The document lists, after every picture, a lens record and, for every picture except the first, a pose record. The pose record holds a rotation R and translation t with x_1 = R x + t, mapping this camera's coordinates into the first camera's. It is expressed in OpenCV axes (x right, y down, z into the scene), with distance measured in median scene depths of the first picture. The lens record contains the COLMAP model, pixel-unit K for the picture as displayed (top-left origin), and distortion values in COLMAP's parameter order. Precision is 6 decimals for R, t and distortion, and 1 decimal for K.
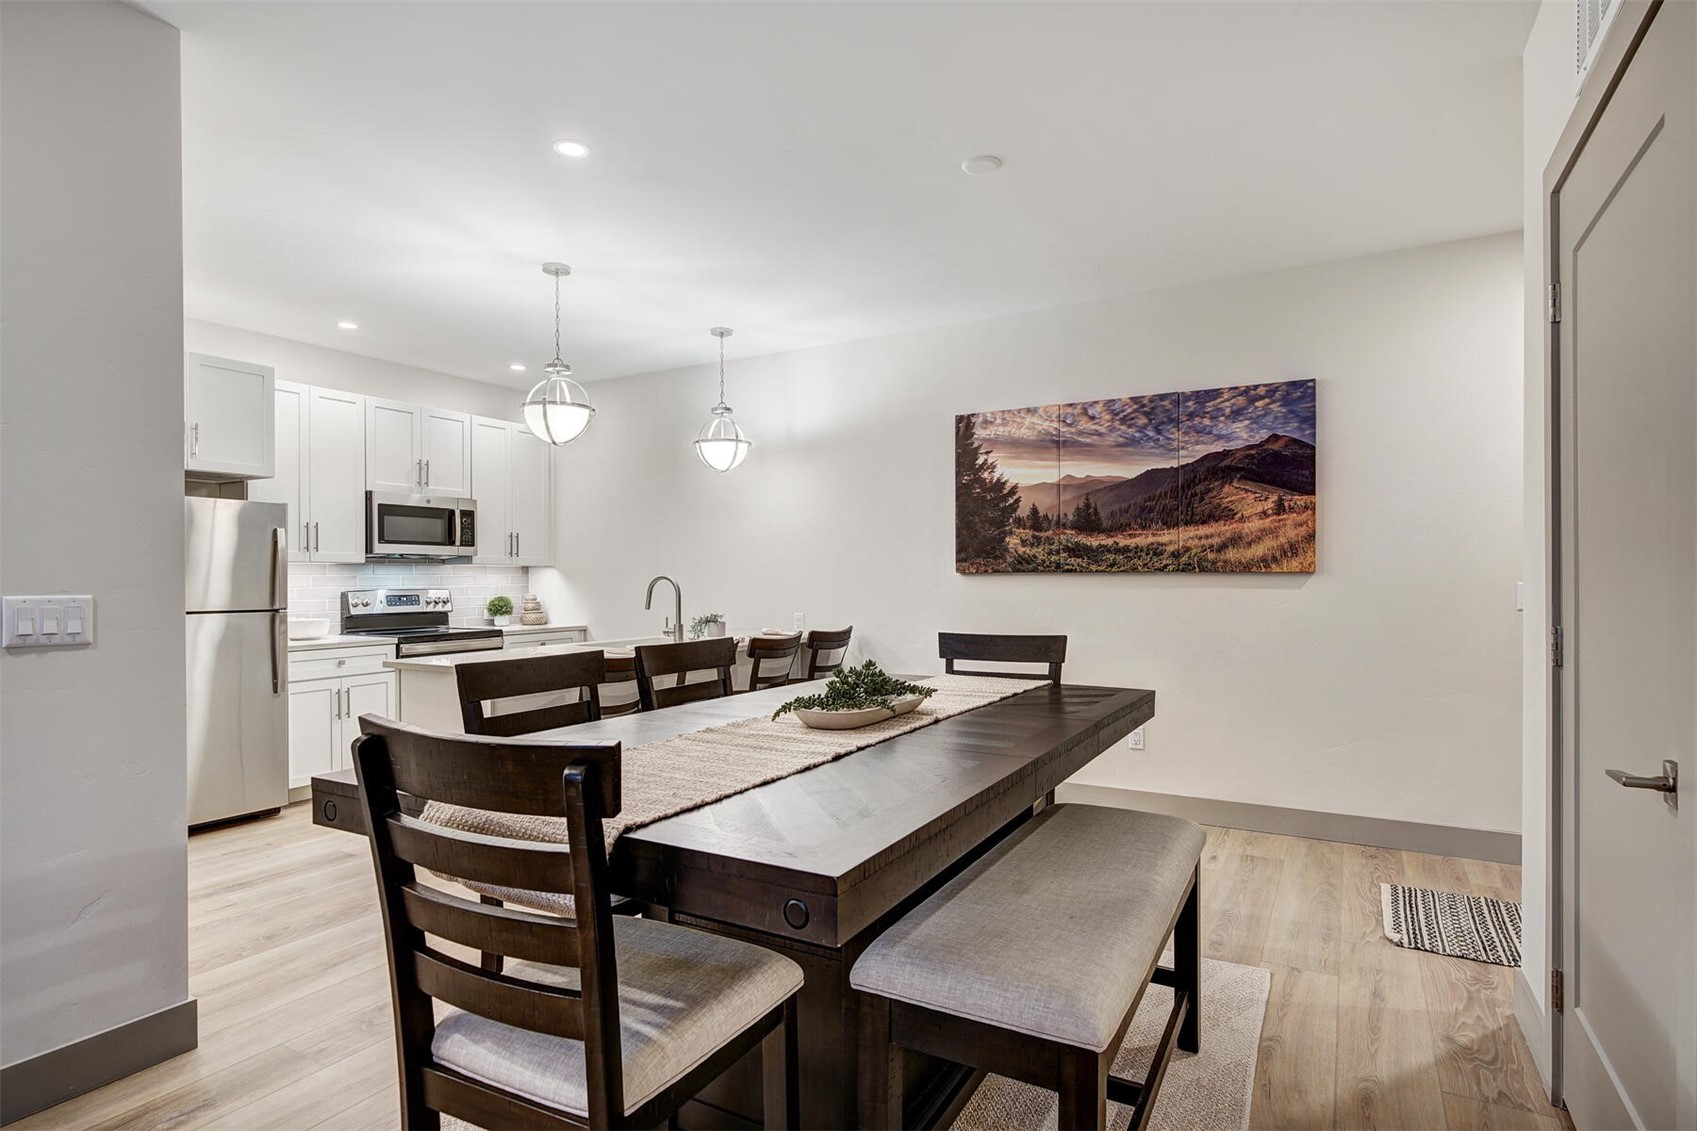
lens RADIAL K [[880.6, 0, 855.9], [0, 880.6, 583.0], [0, 0, 1]] dist [-0.002218, 0.000121]
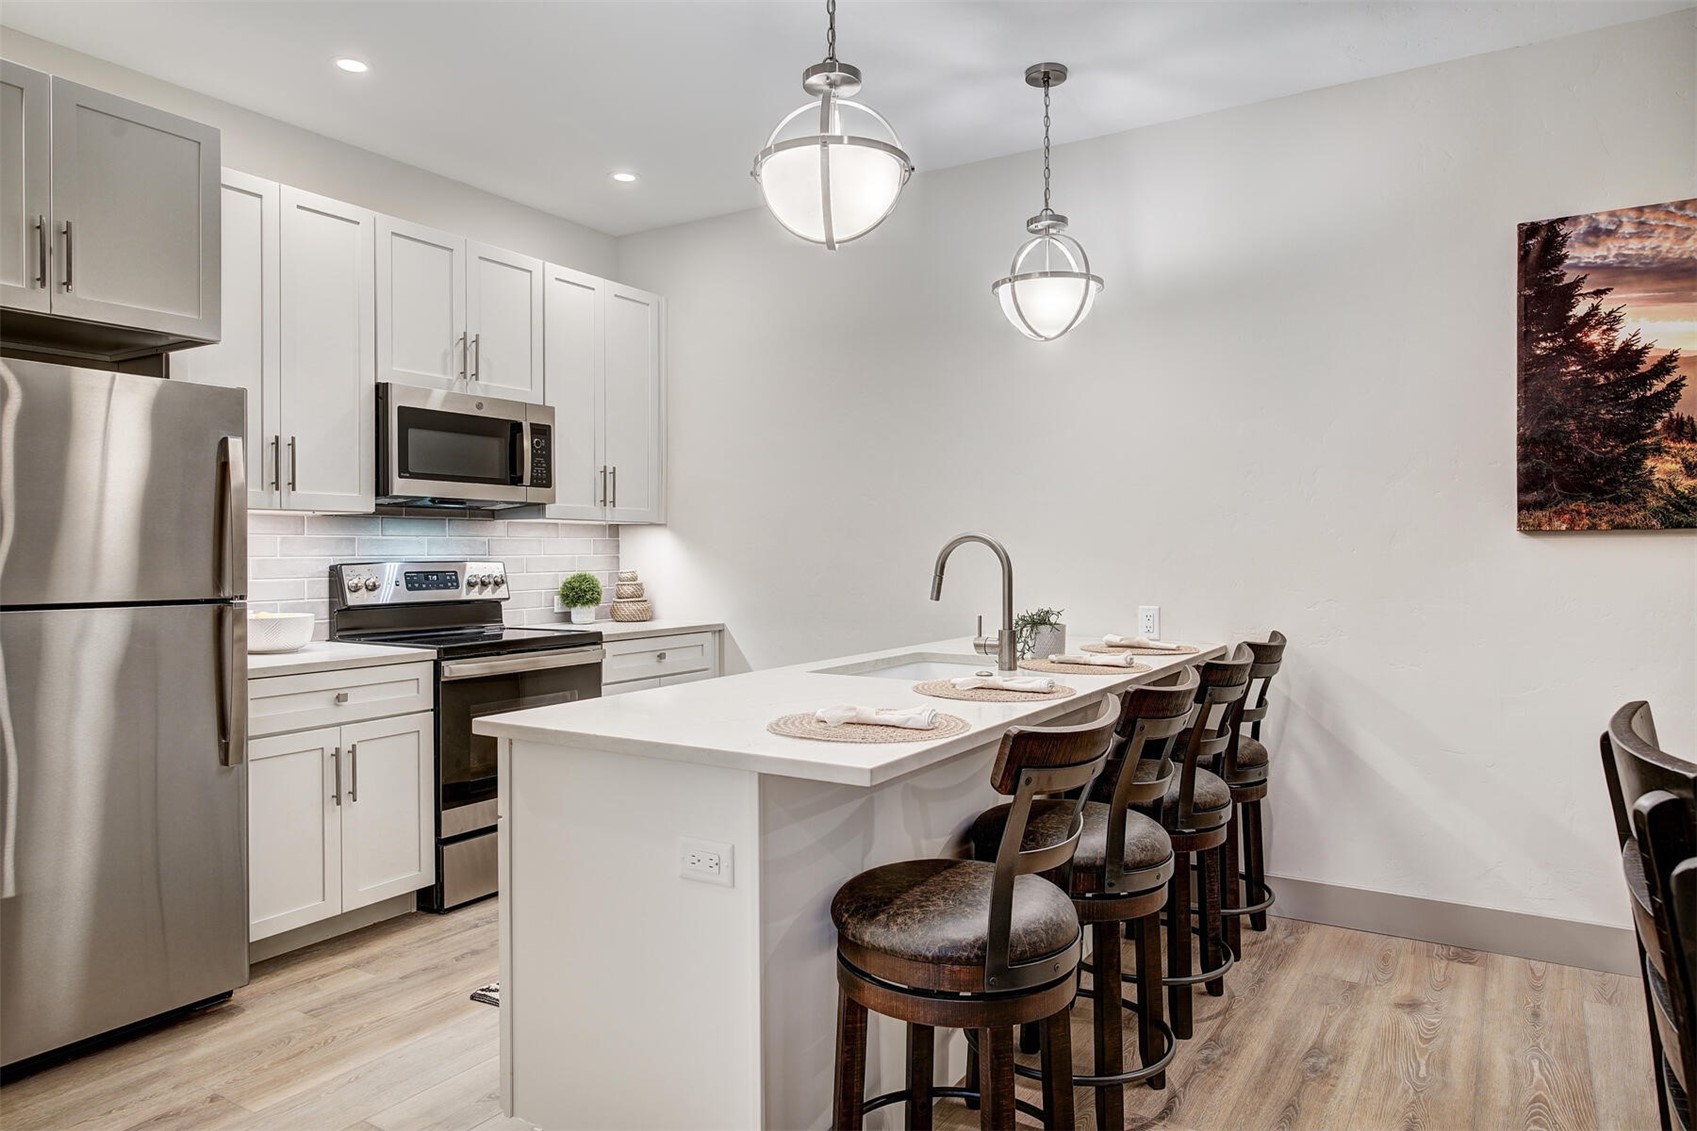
lens RADIAL K [[1073.2, 0, 848.5], [0, 1073.2, 565.5], [0, 0, 1]] dist [-0.001319, -0.000067]
pose [[0.999390, 0.002497, -0.034845, -0.241505], [-0.002284, 0.999979, 0.006143, 0.005518], [0.034860, -0.006060, 0.999374, 0.342348]]
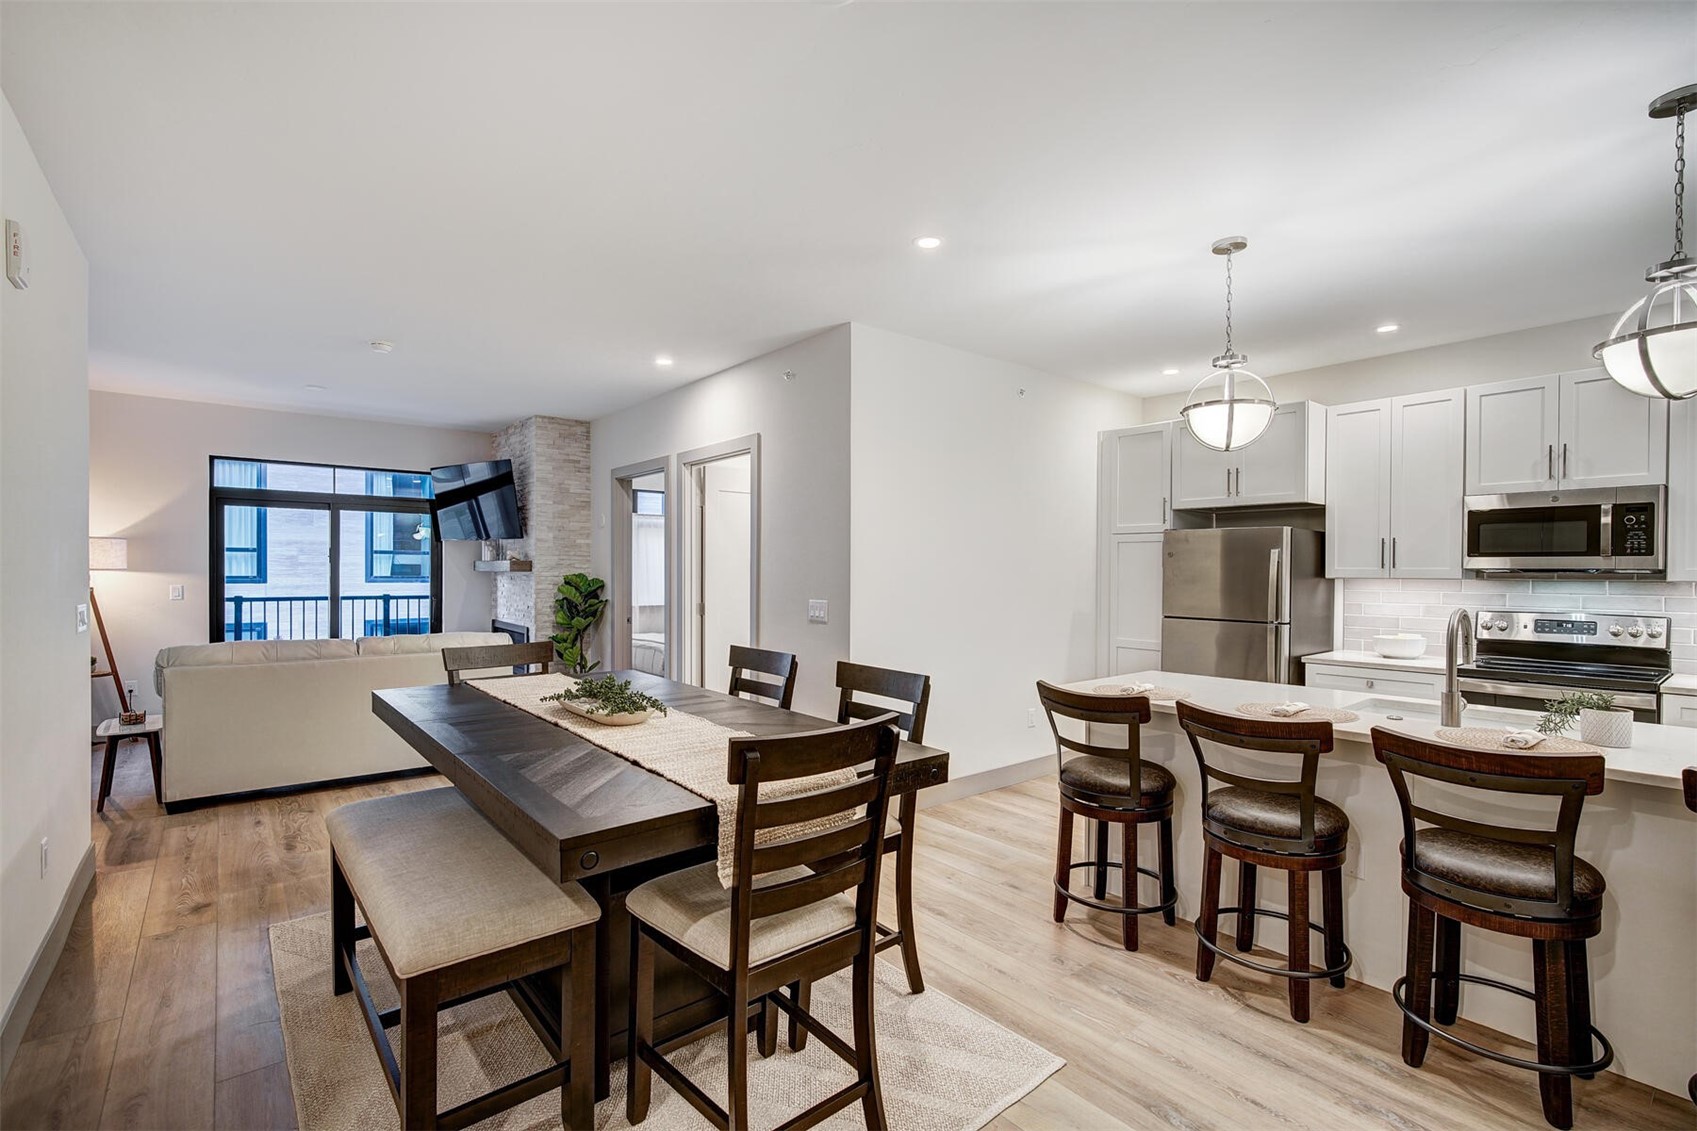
lens RADIAL K [[789.2, 0, 832.3], [0, 789.2, 591.0], [0, 0, 1]] dist [0.001758, 0.001369]
pose [[-0.380106, 0.016855, -0.924790, 0.413495], [-0.009702, 0.999706, 0.022208, -0.023557], [0.924892, 0.017413, -0.379830, 0.736663]]
